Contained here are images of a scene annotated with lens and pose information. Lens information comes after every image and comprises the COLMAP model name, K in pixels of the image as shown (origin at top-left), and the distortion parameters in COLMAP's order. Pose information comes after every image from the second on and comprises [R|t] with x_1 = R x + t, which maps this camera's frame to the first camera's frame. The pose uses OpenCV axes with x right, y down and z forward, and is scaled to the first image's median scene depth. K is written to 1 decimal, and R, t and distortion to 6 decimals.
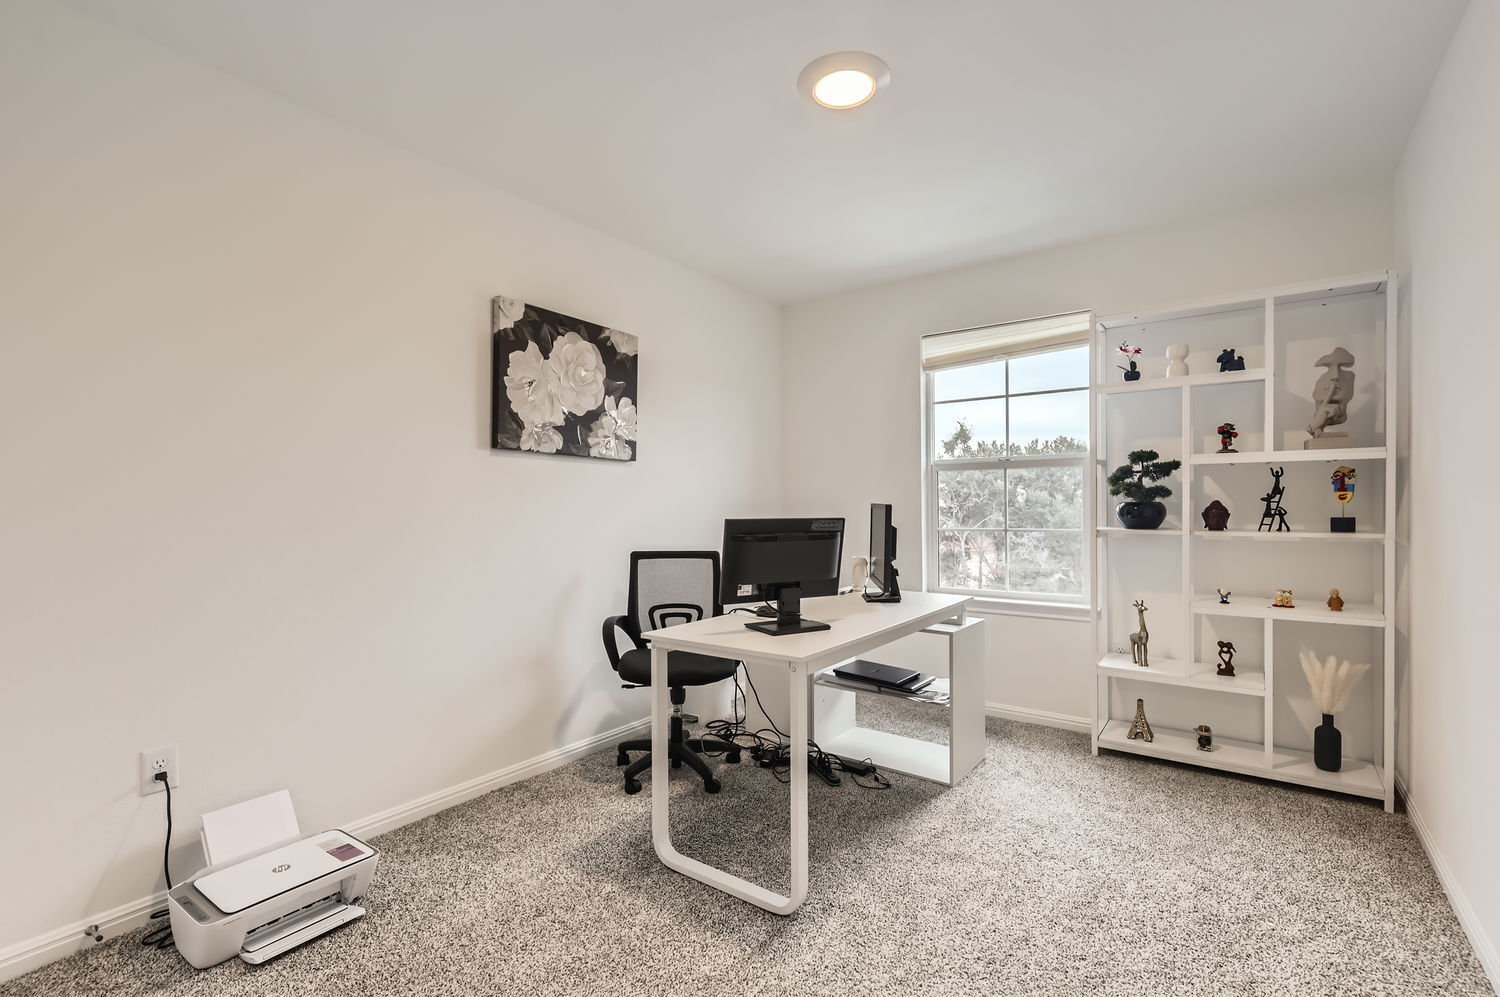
lens RADIAL K [[674.9, 0, 748.4], [0, 674.9, 505.5], [0, 0, 1]] dist [0.006689, -0.001715]
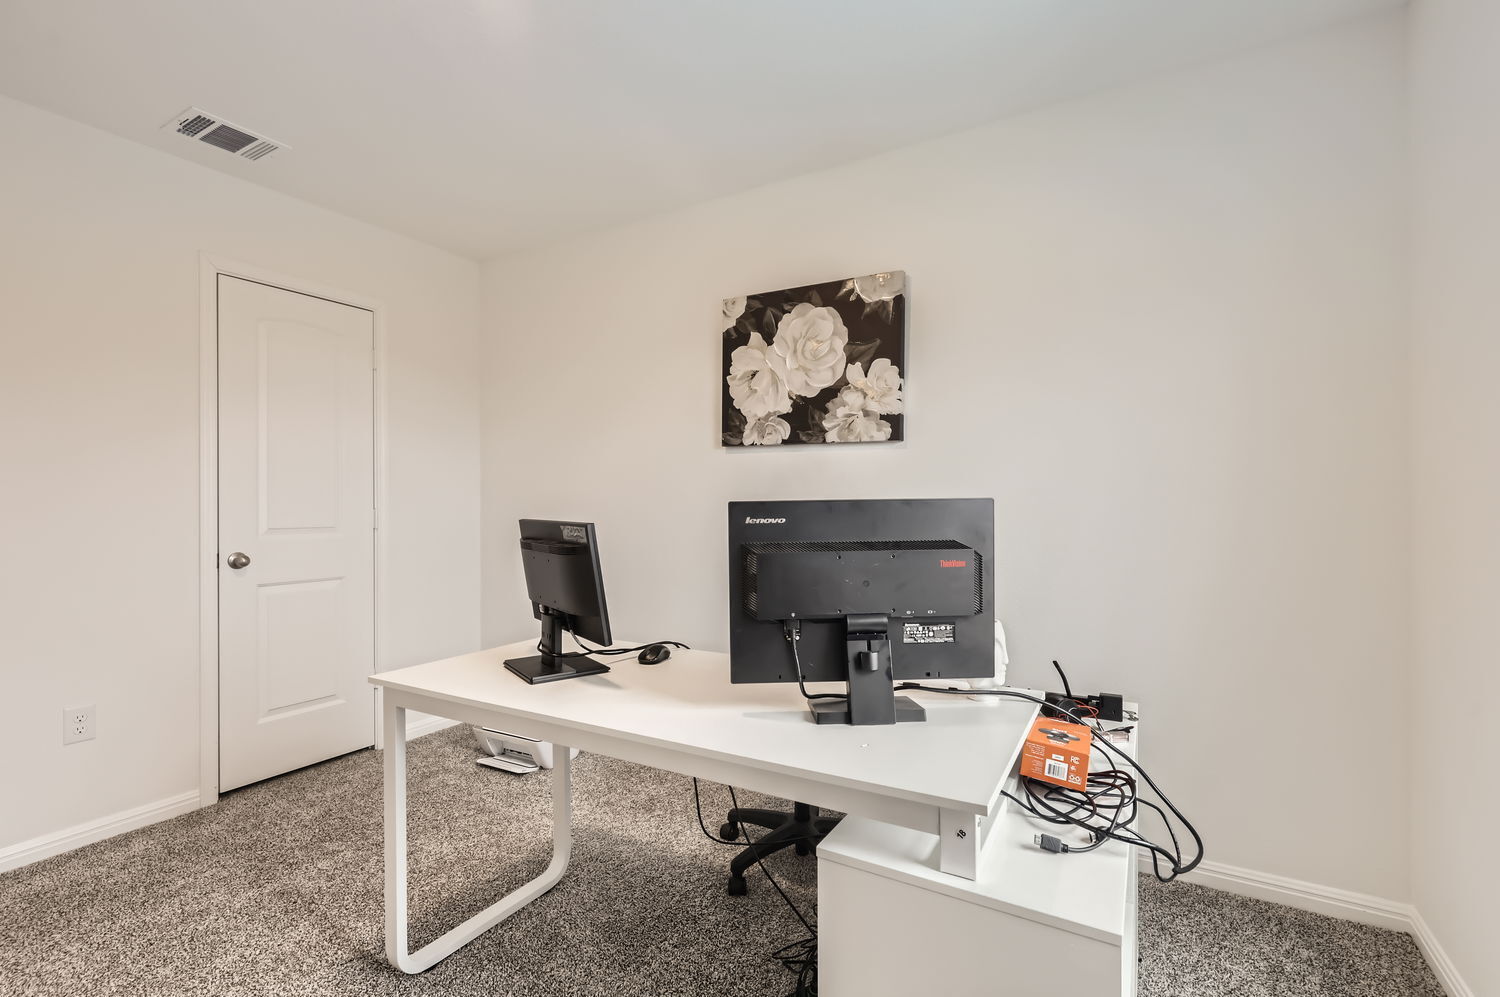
lens RADIAL K [[674.9, 0, 746.4], [0, 674.9, 497.0], [0, 0, 1]] dist [0.006689, -0.001715]
pose [[0.100501, -0.002216, -0.994934, 0.605592], [0.002485, 0.999995, -0.001976, -0.003843], [0.994934, -0.002273, 0.100506, 0.840342]]
